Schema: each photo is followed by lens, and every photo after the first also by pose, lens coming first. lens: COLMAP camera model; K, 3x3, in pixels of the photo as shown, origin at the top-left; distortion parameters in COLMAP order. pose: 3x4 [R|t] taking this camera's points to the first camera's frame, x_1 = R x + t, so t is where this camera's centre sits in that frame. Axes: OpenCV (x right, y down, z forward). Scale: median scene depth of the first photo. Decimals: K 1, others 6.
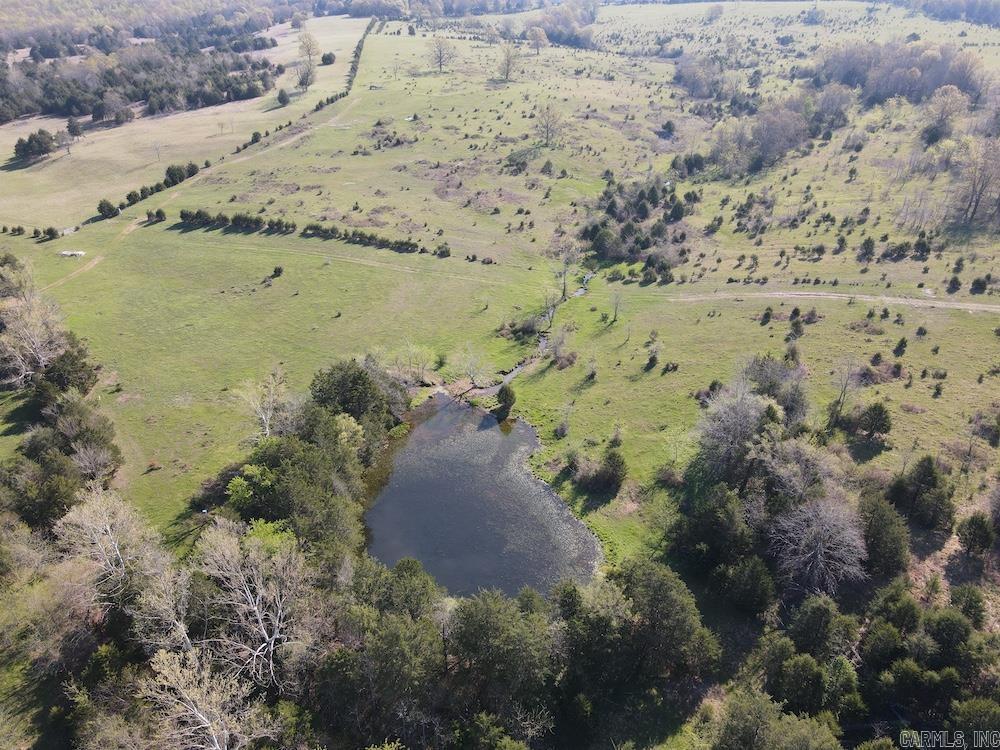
lens RADIAL K [[717.1, 0, 500.0], [0, 717.1, 375.0], [0, 0, 1]] dist [0.036470, -0.032329]
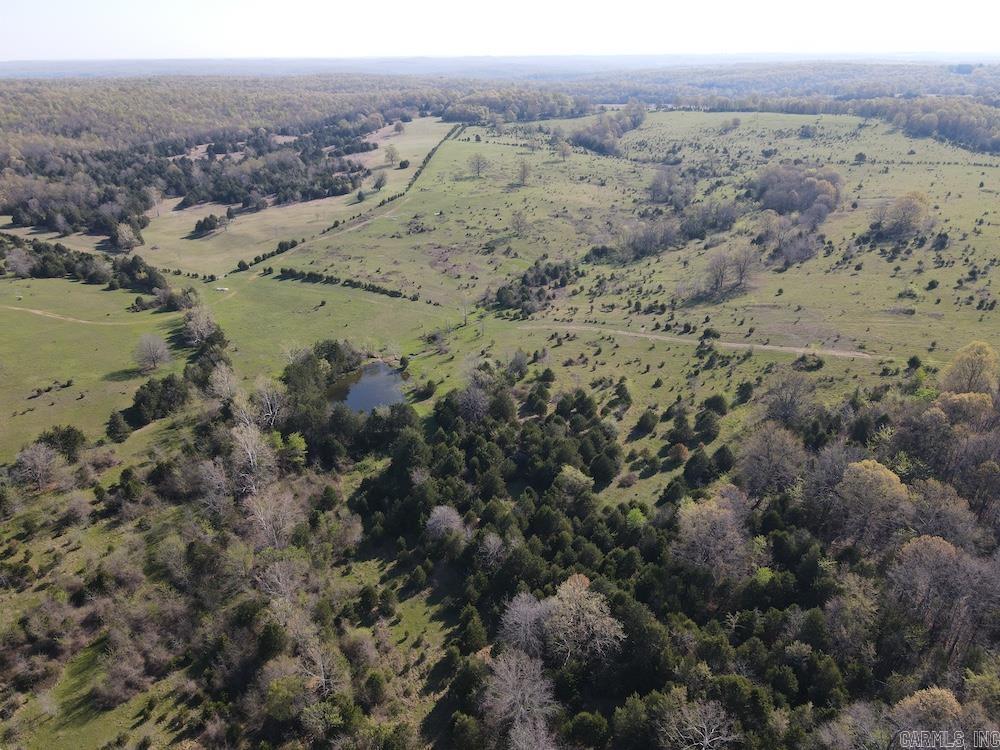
lens RADIAL K [[733.2, 0, 500.0], [0, 733.2, 375.0], [0, 0, 1]] dist [0.007653, 0.009321]
pose [[0.985838, 0.066485, -0.153960, 0.289310], [-0.079637, 0.993537, -0.080888, 0.102076], [0.147587, 0.092004, 0.984761, -0.506582]]
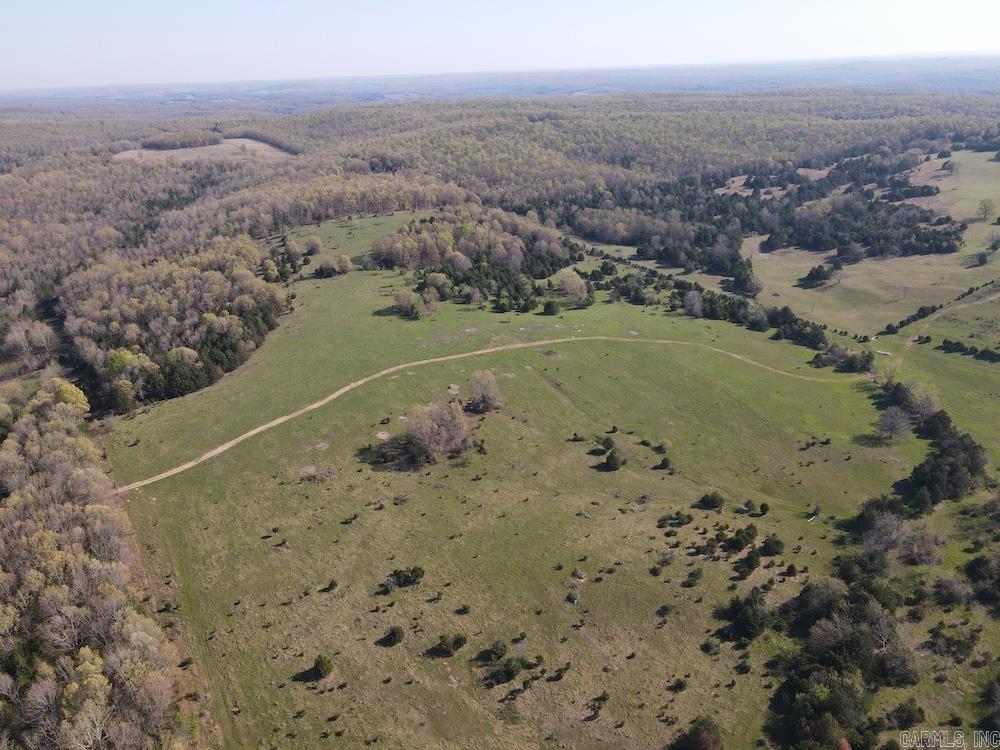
lens RADIAL K [[733.2, 0, 500.0], [0, 733.2, 375.0], [0, 0, 1]] dist [0.007653, 0.009321]
pose [[0.785524, 0.227230, -0.575602, -0.185687], [-0.277579, 0.960703, 0.000444, 0.119434], [0.553083, 0.159426, 0.817730, -0.807241]]
